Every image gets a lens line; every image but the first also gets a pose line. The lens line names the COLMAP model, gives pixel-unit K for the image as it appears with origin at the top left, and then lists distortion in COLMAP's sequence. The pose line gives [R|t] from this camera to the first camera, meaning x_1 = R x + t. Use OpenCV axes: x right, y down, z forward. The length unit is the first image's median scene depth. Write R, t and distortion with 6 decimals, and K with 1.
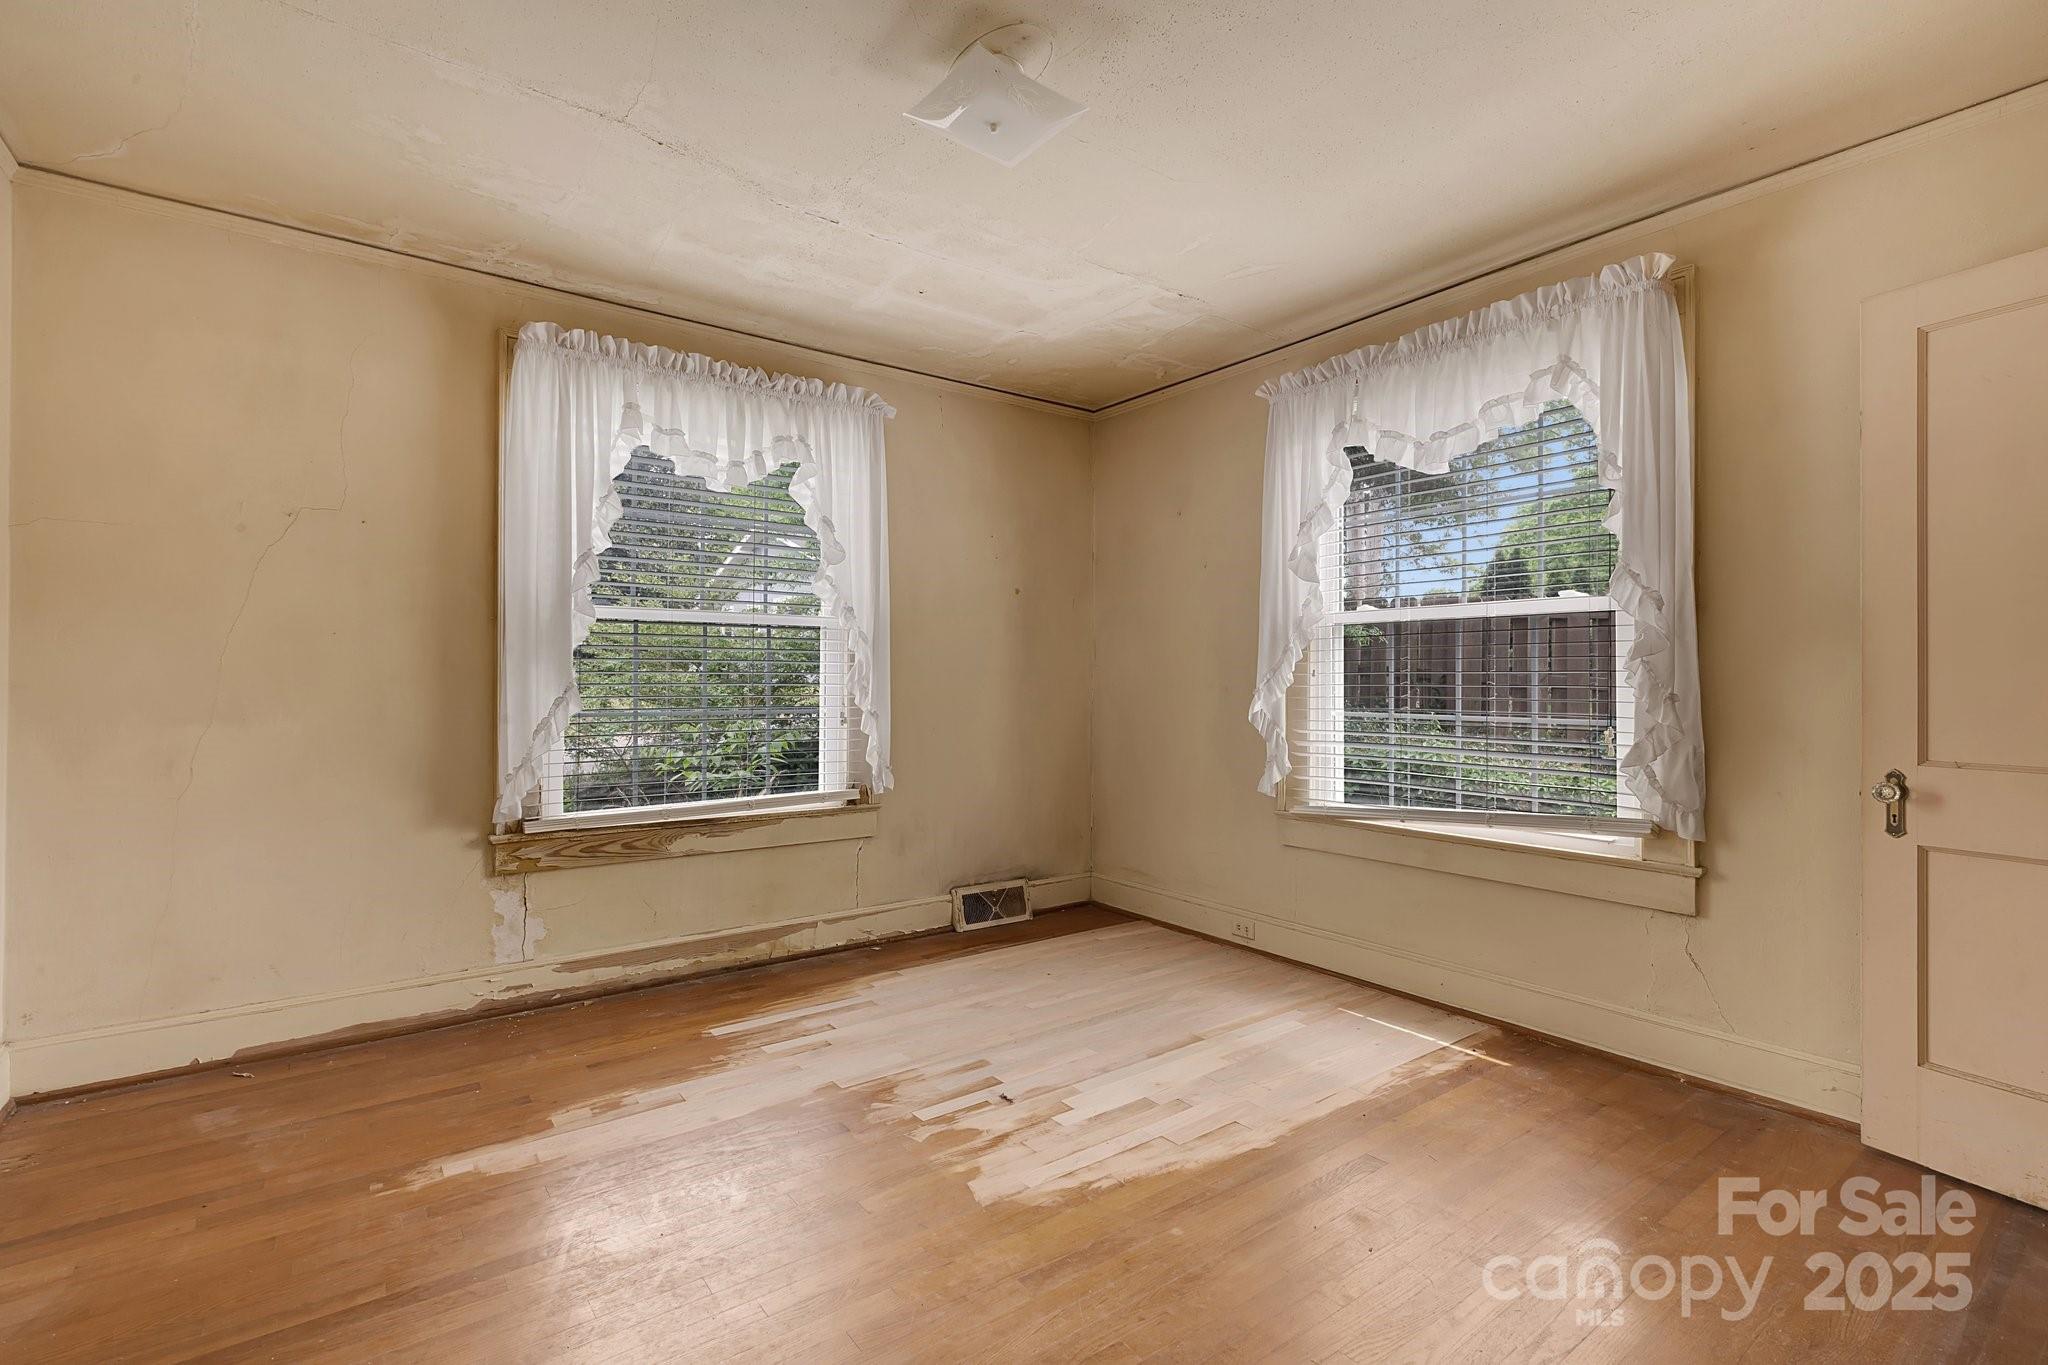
lens RADIAL K [[935.9, 0, 1031.6], [0, 935.9, 674.7], [0, 0, 1]] dist [0.002036, 0.000210]
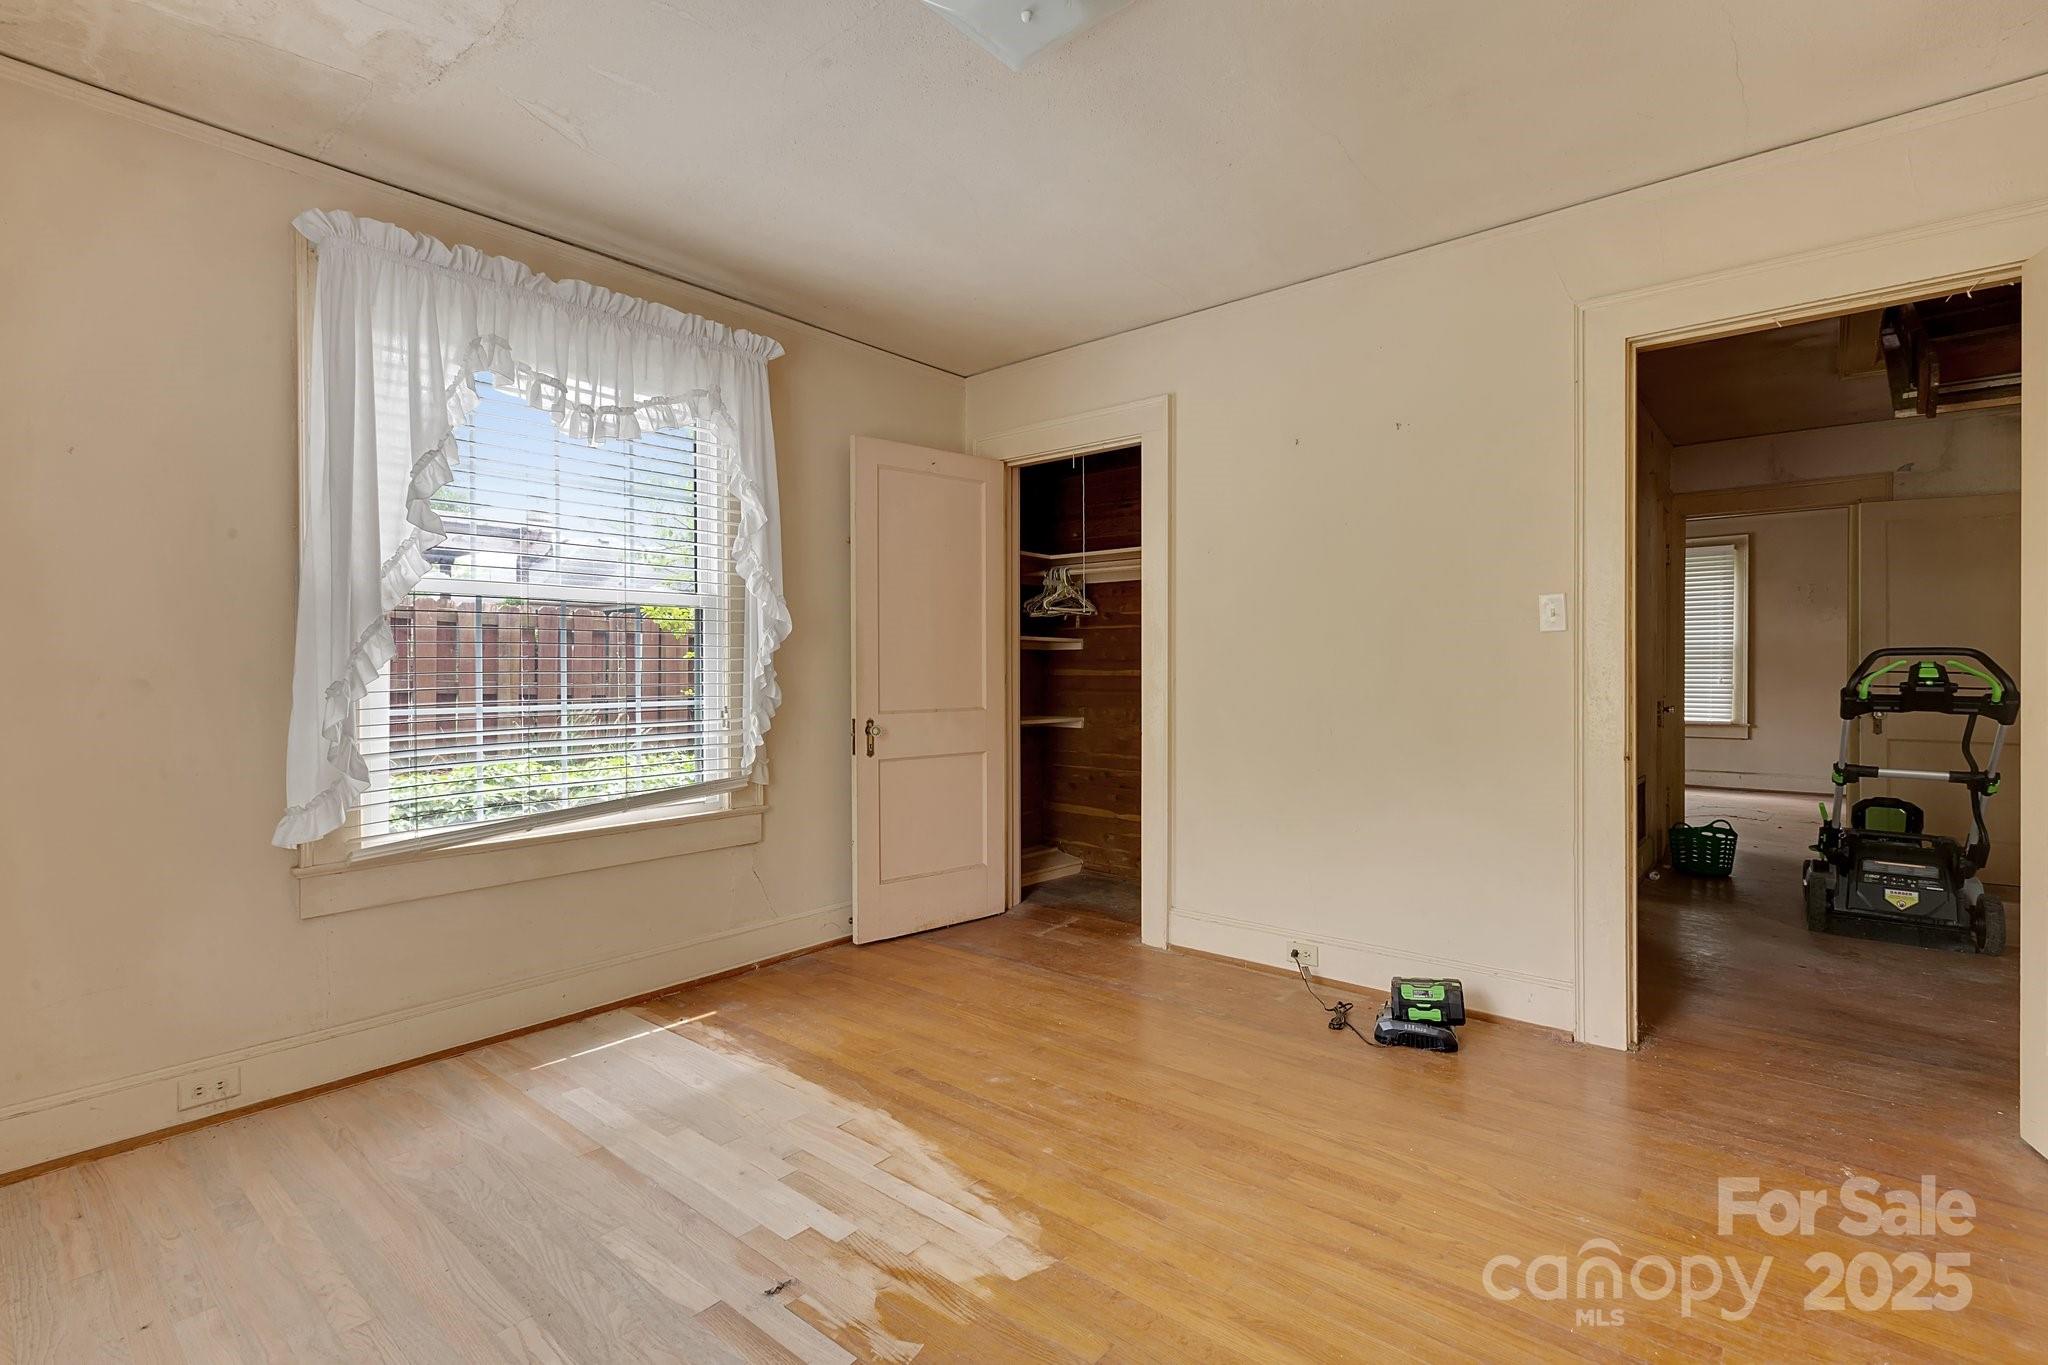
lens RADIAL K [[935.9, 0, 1031.6], [0, 935.9, 674.7], [0, 0, 1]] dist [0.002036, 0.000210]
pose [[-0.224257, -0.012104, 0.974455, -0.652635], [-0.003271, 0.999927, 0.011668, 0.001528], [-0.974525, -0.000570, -0.224280, 0.880962]]
